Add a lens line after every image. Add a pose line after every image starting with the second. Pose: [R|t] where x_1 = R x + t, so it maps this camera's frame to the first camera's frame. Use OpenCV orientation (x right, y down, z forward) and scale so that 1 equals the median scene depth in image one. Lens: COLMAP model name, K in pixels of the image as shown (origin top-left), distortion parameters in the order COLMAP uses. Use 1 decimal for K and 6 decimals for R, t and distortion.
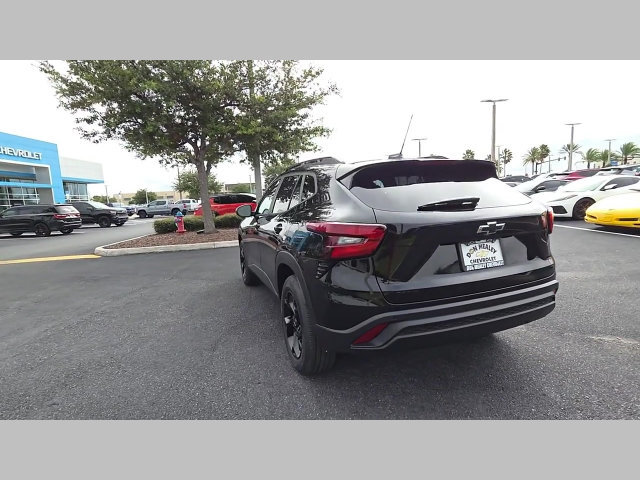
lens RADIAL K [[332.9, 0, 321.4], [0, 332.9, 241.5], [0, 0, 1]] dist [0.005208, -0.000849]
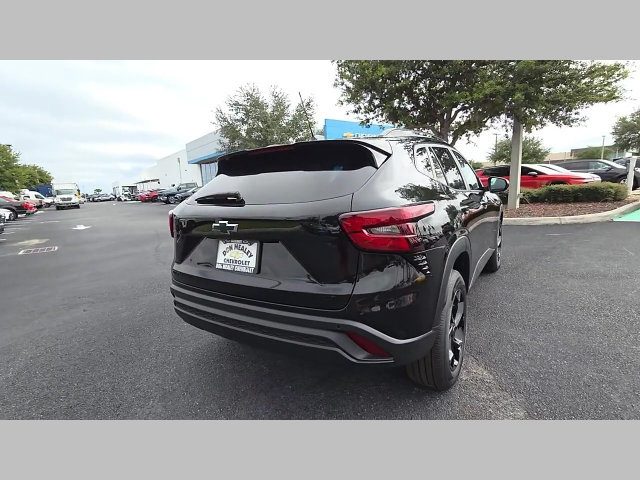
lens RADIAL K [[332.9, 0, 323.4], [0, 332.9, 241.1], [0, 0, 1]] dist [0.005208, -0.000849]
pose [[0.585299, 0.155829, -0.795703, 0.305637], [-0.084852, 0.987741, 0.131023, -0.031916], [0.806366, -0.009171, 0.591346, 0.149236]]
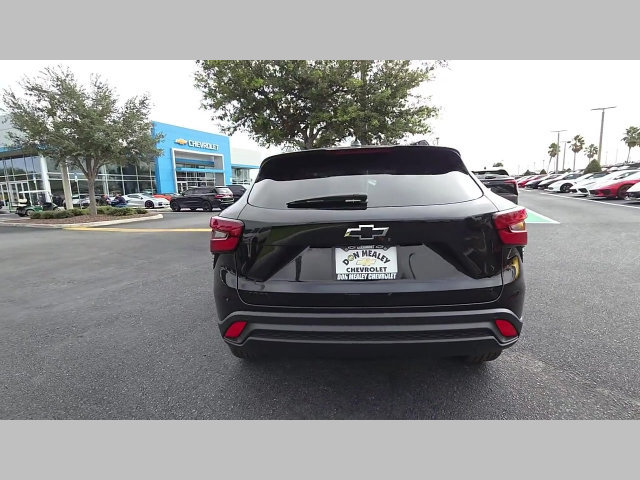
lens RADIAL K [[332.9, 0, 319.6], [0, 332.9, 241.1], [0, 0, 1]] dist [0.005208, -0.000849]
pose [[0.904479, 0.085392, -0.417882, 0.164562], [-0.066499, 0.996005, 0.059597, -0.013153], [0.421301, -0.026116, 0.906545, 0.044704]]
